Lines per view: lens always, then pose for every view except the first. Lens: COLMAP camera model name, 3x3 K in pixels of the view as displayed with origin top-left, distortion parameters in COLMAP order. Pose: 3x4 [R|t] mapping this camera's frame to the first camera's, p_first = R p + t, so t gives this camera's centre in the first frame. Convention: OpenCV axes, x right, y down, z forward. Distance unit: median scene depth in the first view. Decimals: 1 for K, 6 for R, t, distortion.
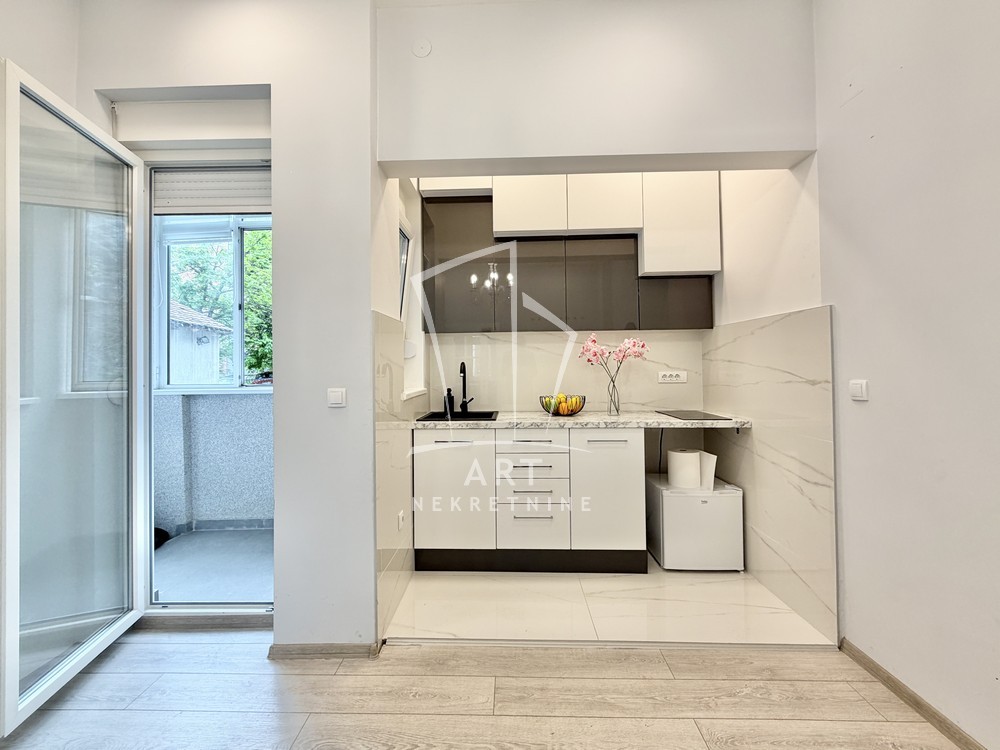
lens RADIAL K [[410.7, 0, 497.5], [0, 410.7, 372.0], [0, 0, 1]] dist [0.000063, -0.000188]
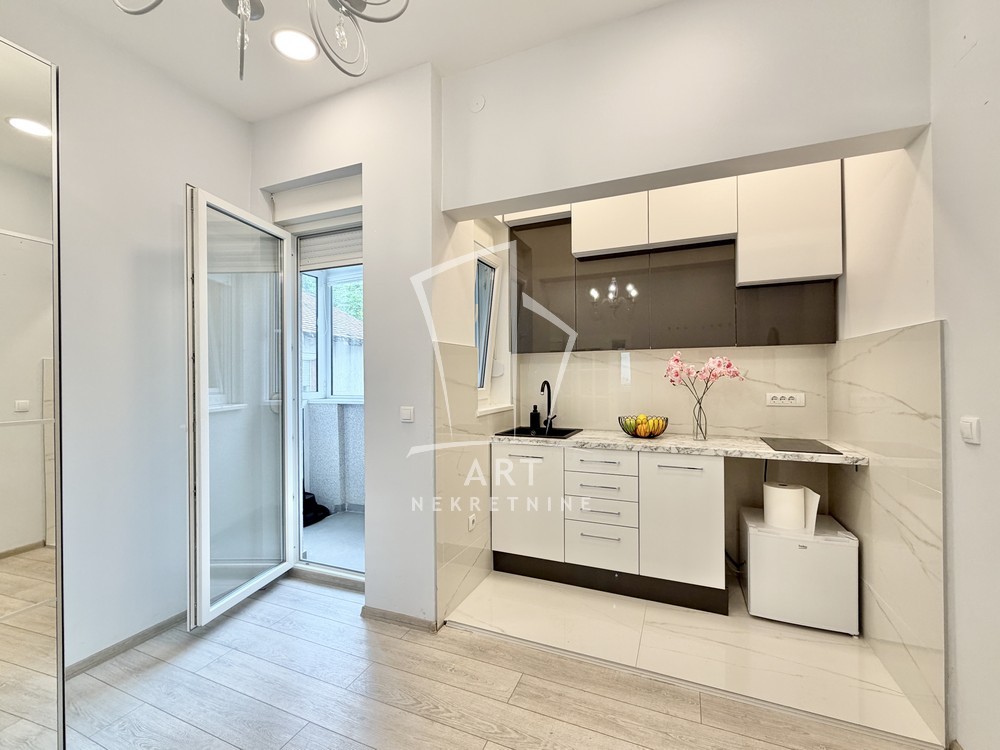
lens RADIAL K [[414.7, 0, 502.0], [0, 414.7, 388.4], [0, 0, 1]] dist [-0.001371, -0.000005]
pose [[0.936385, 0.014373, -0.350681, 0.214367], [-0.008208, 0.999785, 0.019060, -0.028001], [0.350879, -0.014969, 0.936301, -0.032078]]
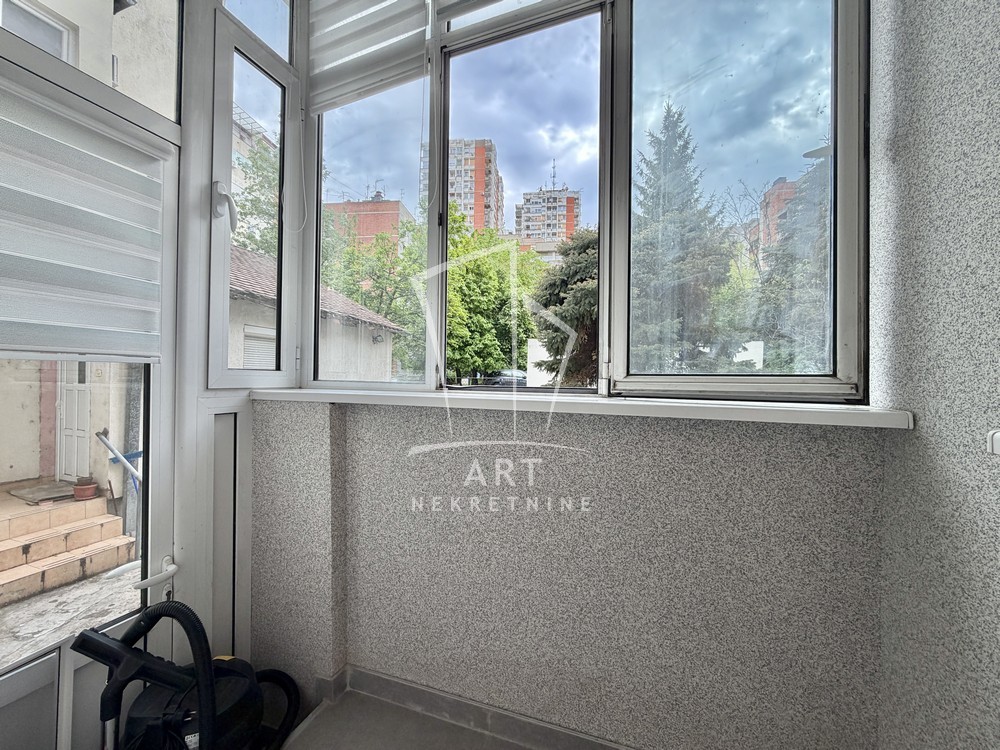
lens RADIAL K [[398.2, 0, 496.6], [0, 398.2, 375.9], [0, 0, 1]] dist [-0.000936, -0.000185]
pose [[0.944712, 0.016724, -0.327474, -0.607002], [-0.017764, 0.999842, -0.000185, 0.031191], [0.327419, 0.005992, 0.944860, 0.869022]]
